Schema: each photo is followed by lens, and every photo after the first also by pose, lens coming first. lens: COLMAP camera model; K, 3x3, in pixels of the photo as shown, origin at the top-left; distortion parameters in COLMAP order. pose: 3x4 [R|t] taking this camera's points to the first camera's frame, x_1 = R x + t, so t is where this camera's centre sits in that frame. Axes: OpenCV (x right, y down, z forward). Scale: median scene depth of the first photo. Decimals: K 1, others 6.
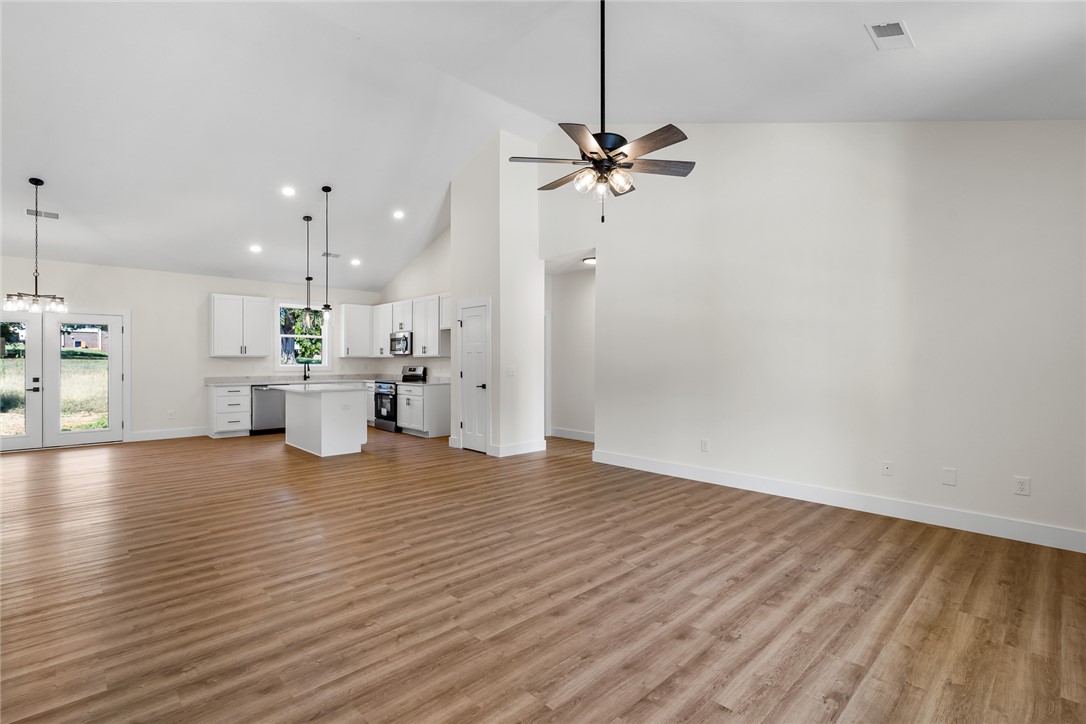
lens RADIAL K [[505.8, 0, 543.0], [0, 505.8, 362.0], [0, 0, 1]] dist [-0.000238, -0.000415]
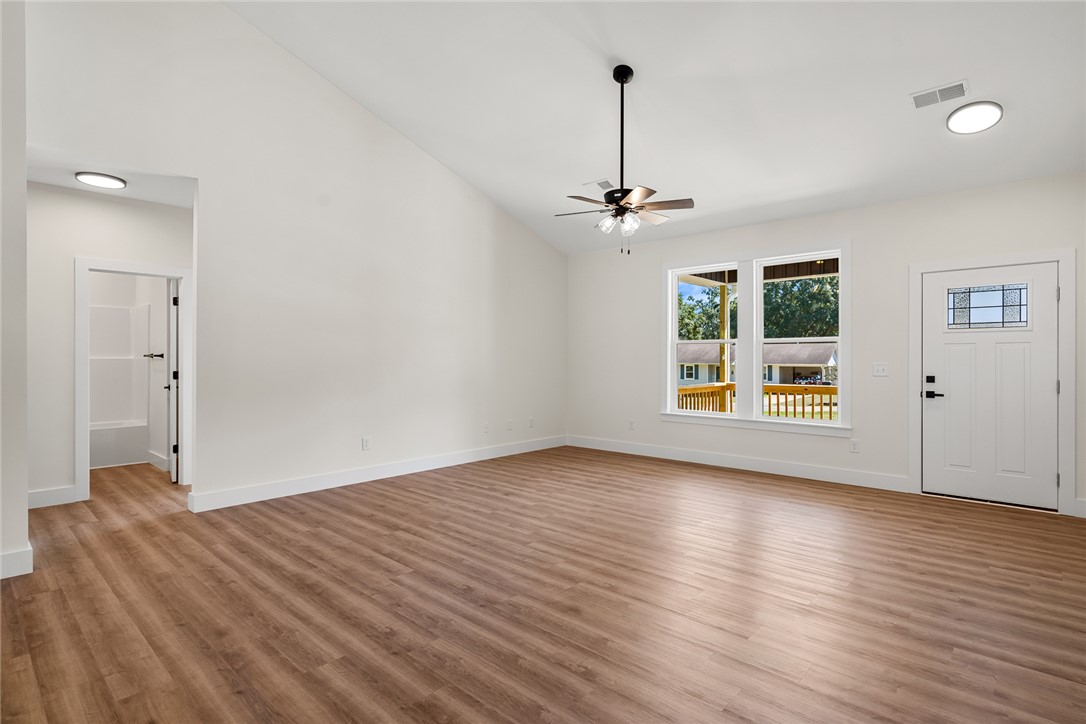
lens RADIAL K [[538.2, 0, 543.0], [0, 538.2, 362.0], [0, 0, 1]] dist [0.000422, 0.000262]
pose [[-0.060370, -0.006946, 0.998152, -0.928447], [0.000418, 0.999976, 0.006984, 0.001307], [-0.998176, 0.000839, -0.060366, 0.921535]]
